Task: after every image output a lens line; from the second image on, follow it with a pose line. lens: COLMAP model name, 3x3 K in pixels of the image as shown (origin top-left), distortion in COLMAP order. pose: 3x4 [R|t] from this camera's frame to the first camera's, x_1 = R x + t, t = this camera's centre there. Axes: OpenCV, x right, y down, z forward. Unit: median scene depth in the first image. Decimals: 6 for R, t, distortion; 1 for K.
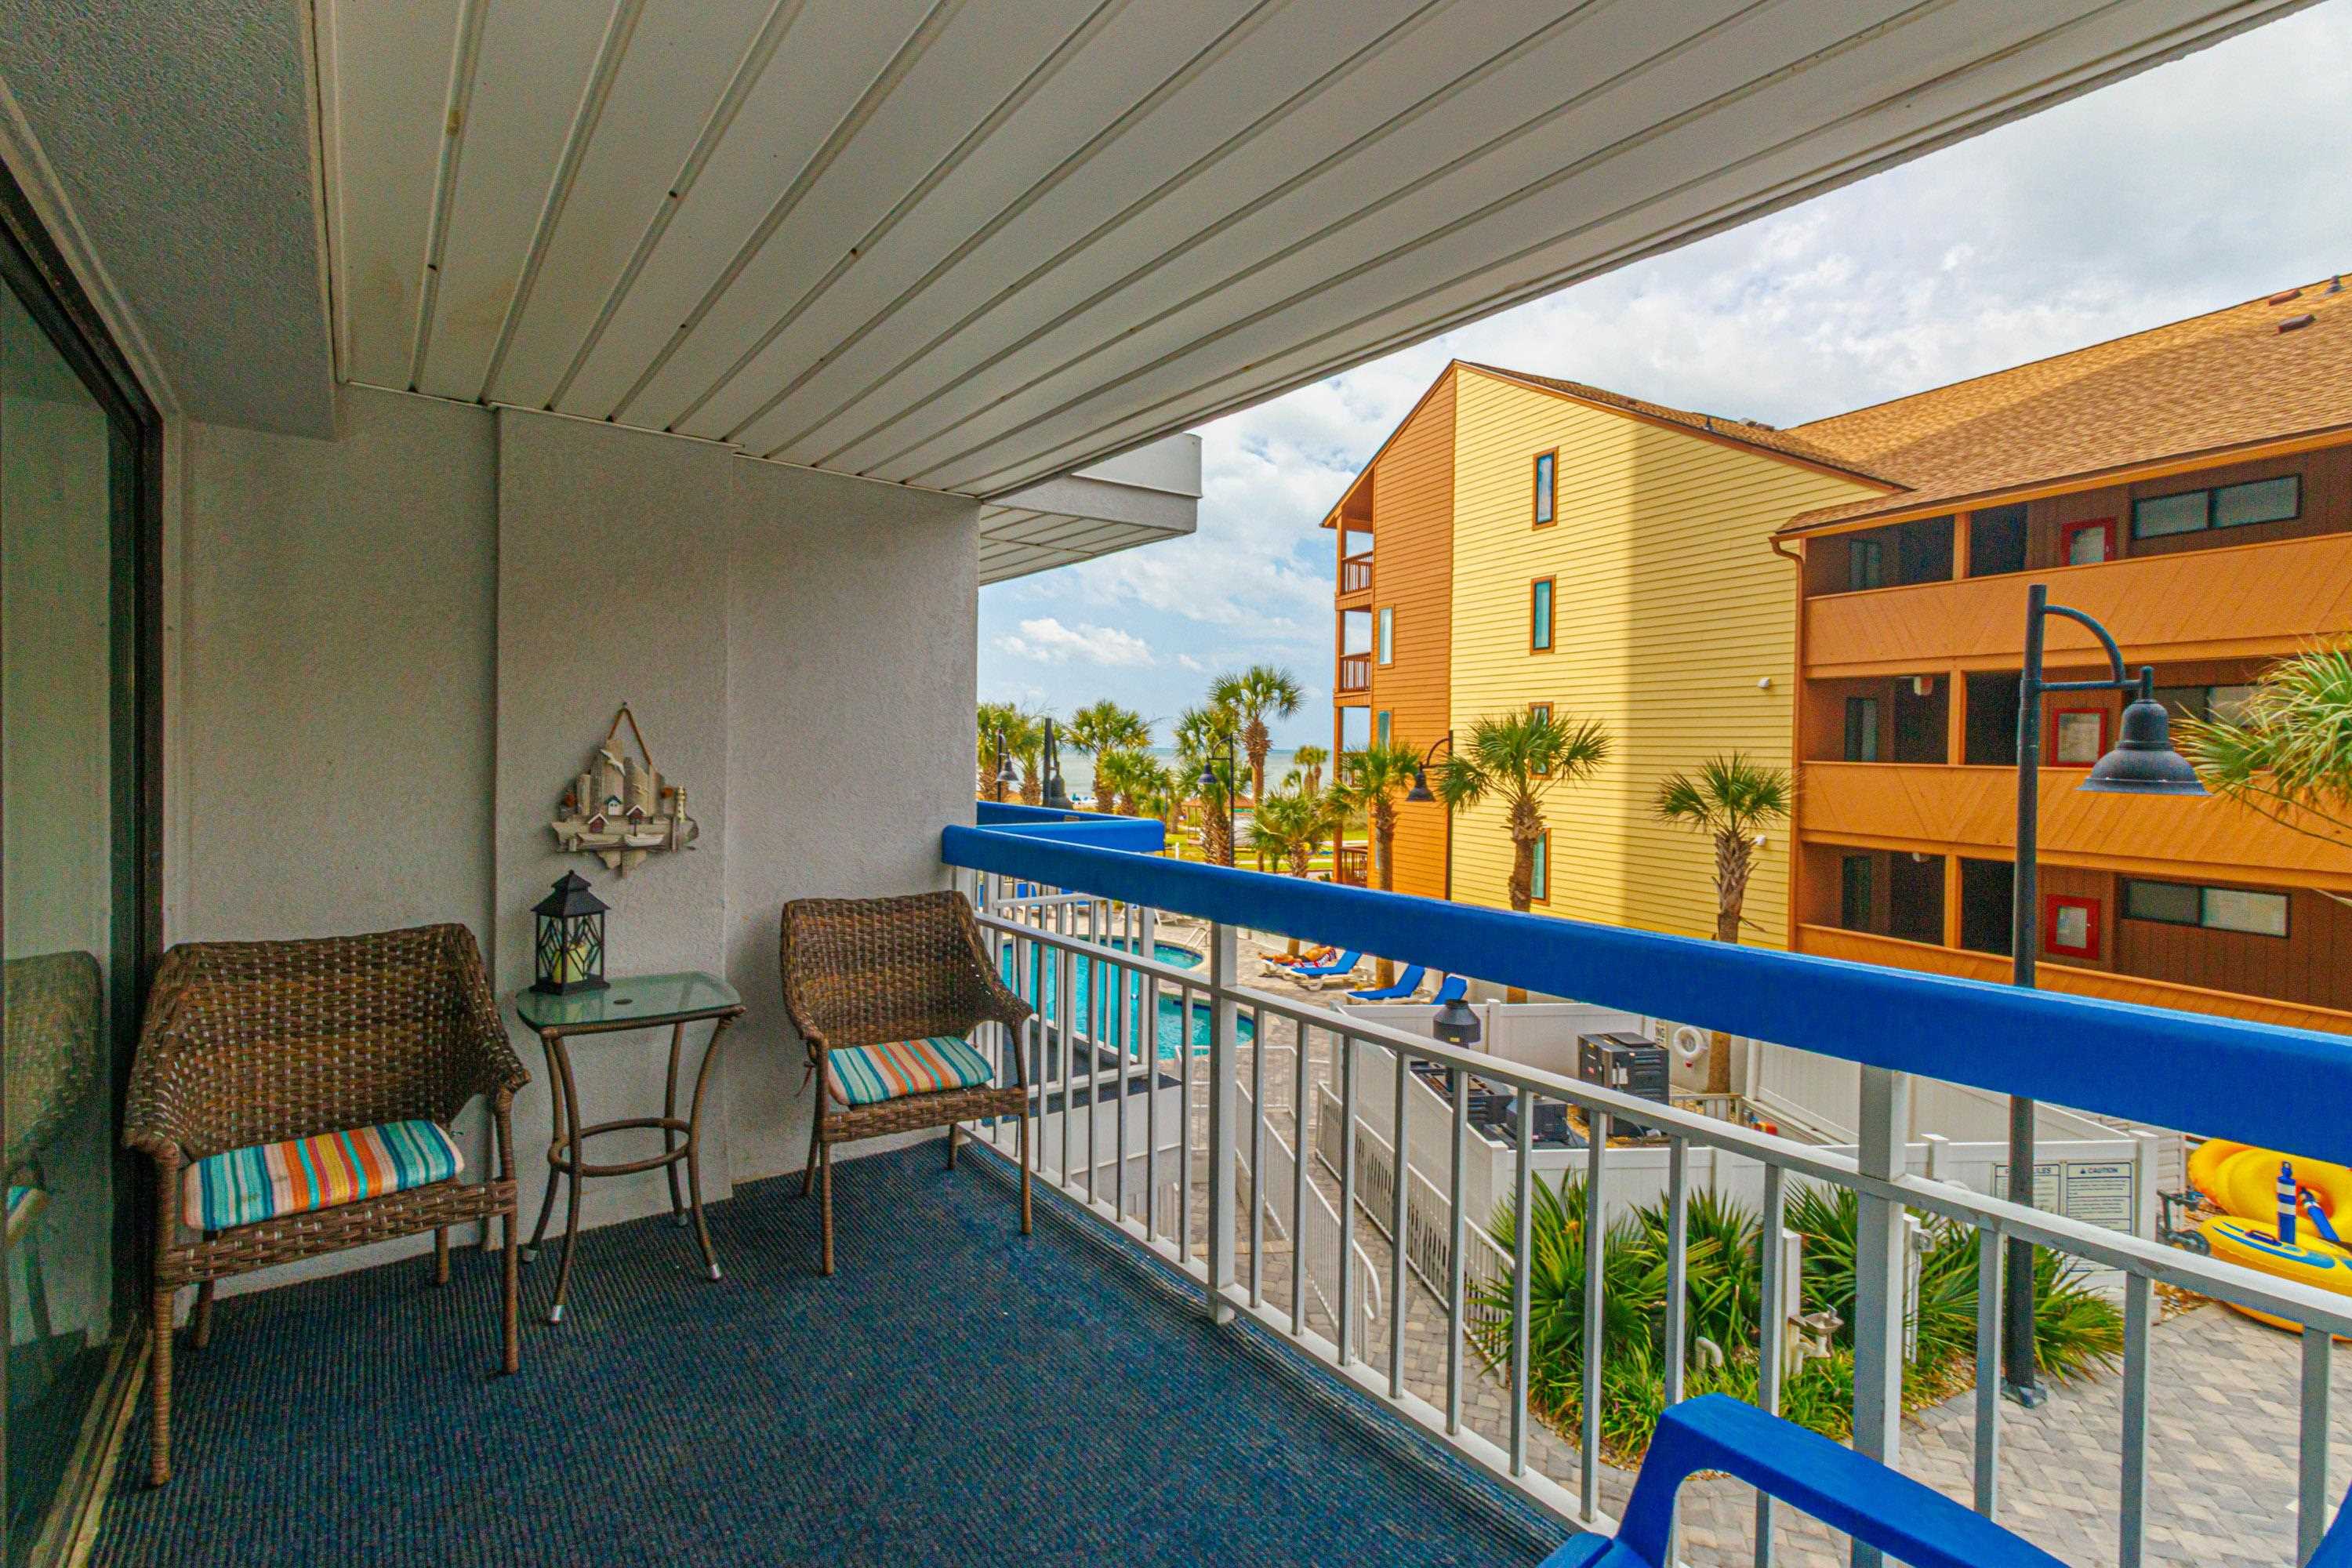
lens RADIAL K [[1082.4, 0, 1177.2], [0, 1082.4, 778.5], [0, 0, 1]] dist [0.001402, 0.001010]
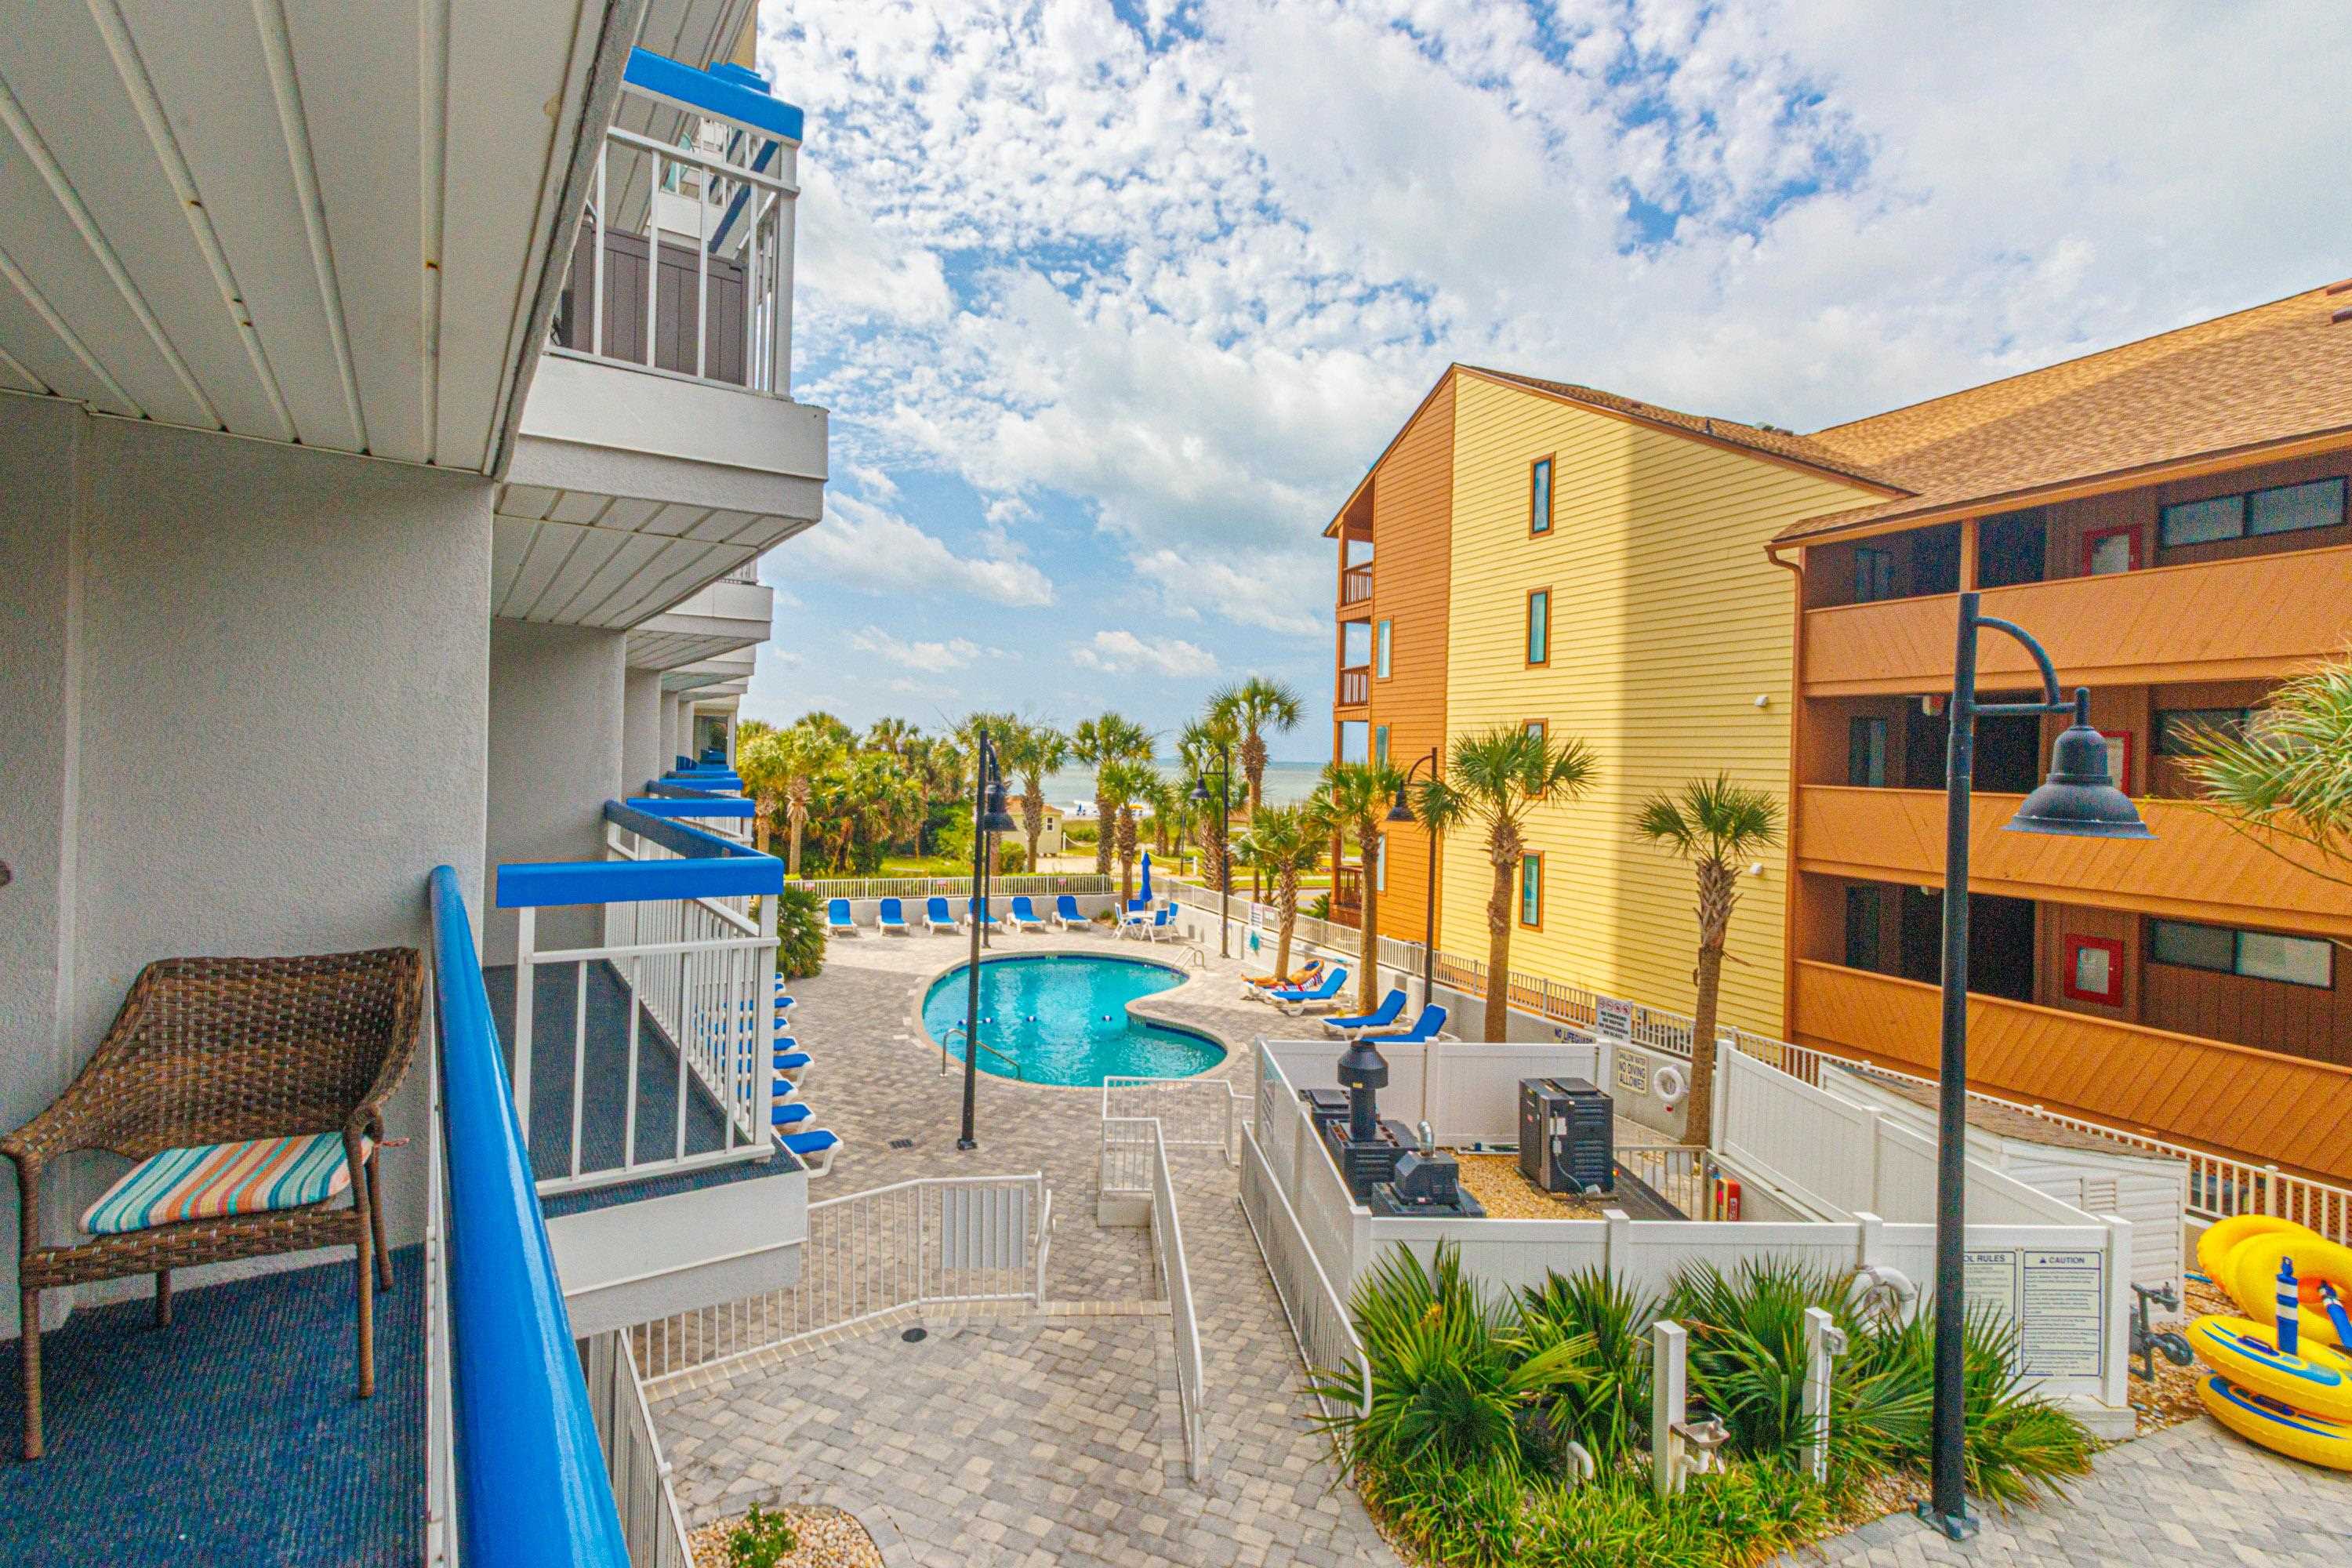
lens RADIAL K [[1082.4, 0, 1173.2], [0, 1082.4, 774.7], [0, 0, 1]] dist [0.001402, 0.001010]
pose [[0.998720, 0.012542, -0.049008, 0.095026], [-0.013226, 0.999819, -0.013660, -0.005542], [0.048828, 0.014291, 0.998705, 0.046554]]
